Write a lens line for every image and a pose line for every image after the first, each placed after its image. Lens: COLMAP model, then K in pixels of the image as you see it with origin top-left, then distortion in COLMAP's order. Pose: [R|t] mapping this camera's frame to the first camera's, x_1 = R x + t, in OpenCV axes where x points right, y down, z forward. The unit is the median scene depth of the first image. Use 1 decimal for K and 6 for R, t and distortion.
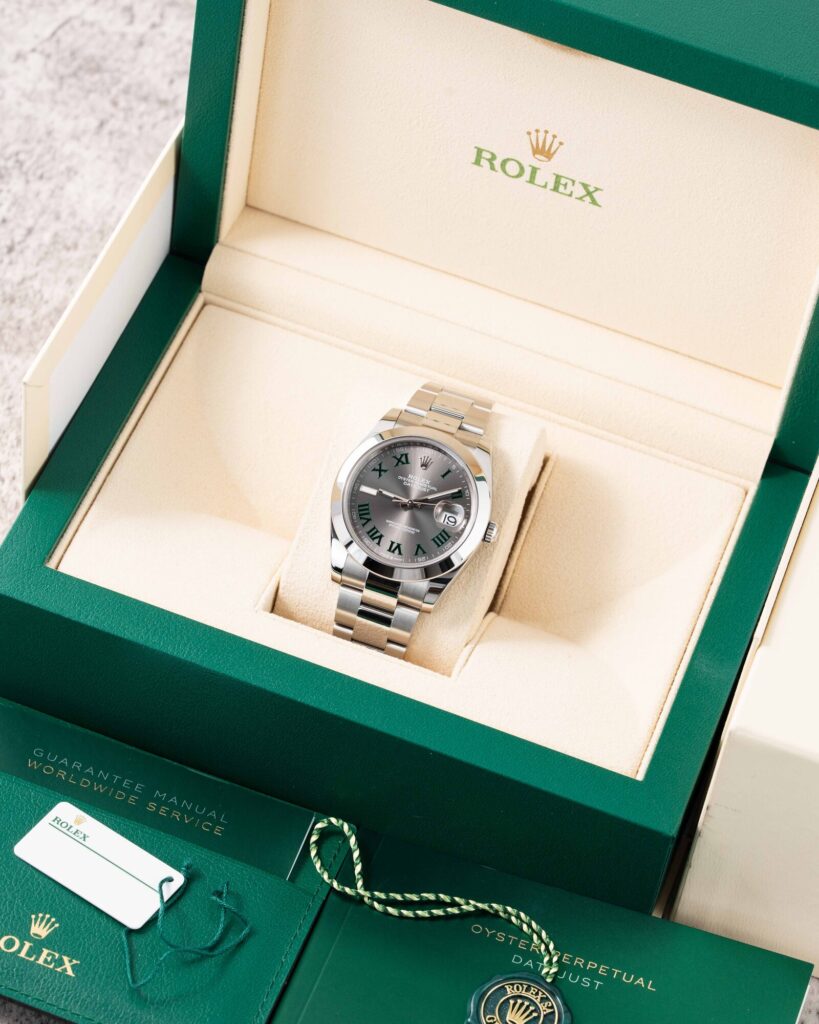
lens RADIAL K [[4326.9, 0, 409.5], [0, 4326.9, 512.0], [0, 0, 1]] dist [0.051465, -4.778572]
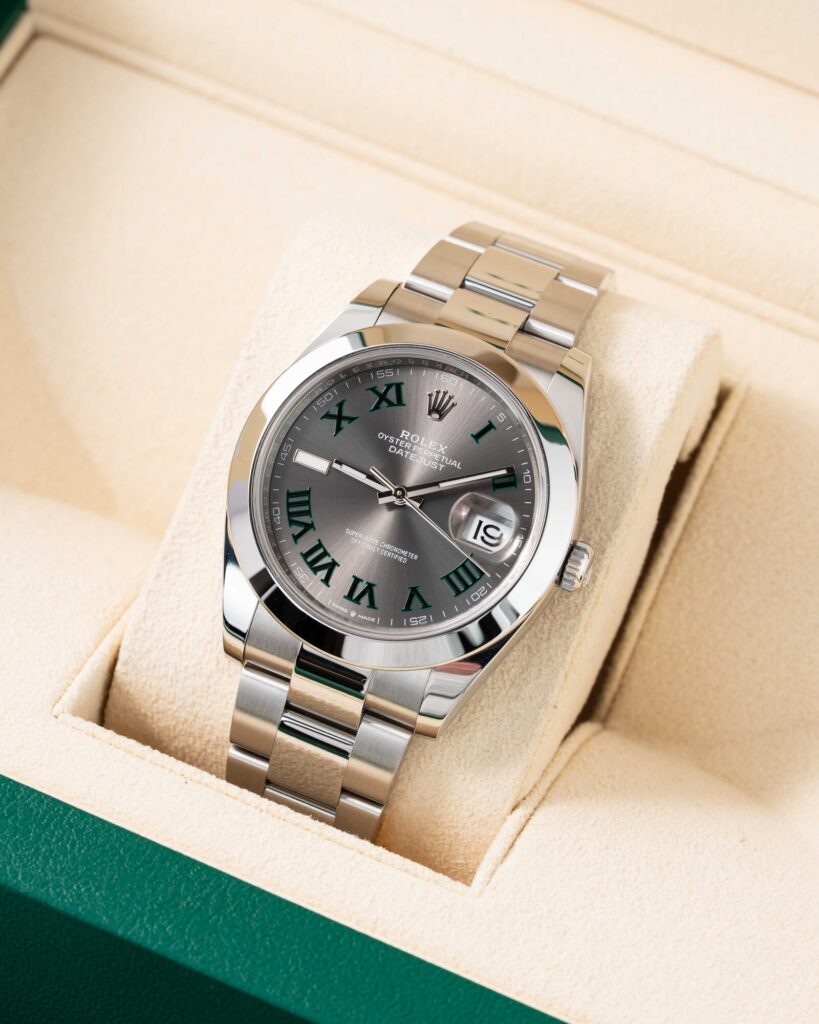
lens RADIAL K [[4326.9, 0, 409.5], [0, 4326.9, 512.0], [0, 0, 1]] dist [0.051465, -4.778572]
pose [[0.994786, 0.043763, -0.092118, 0.042695], [-0.037771, 0.997116, 0.065820, -0.029873], [0.094733, -0.061998, 0.993570, 0.547985]]
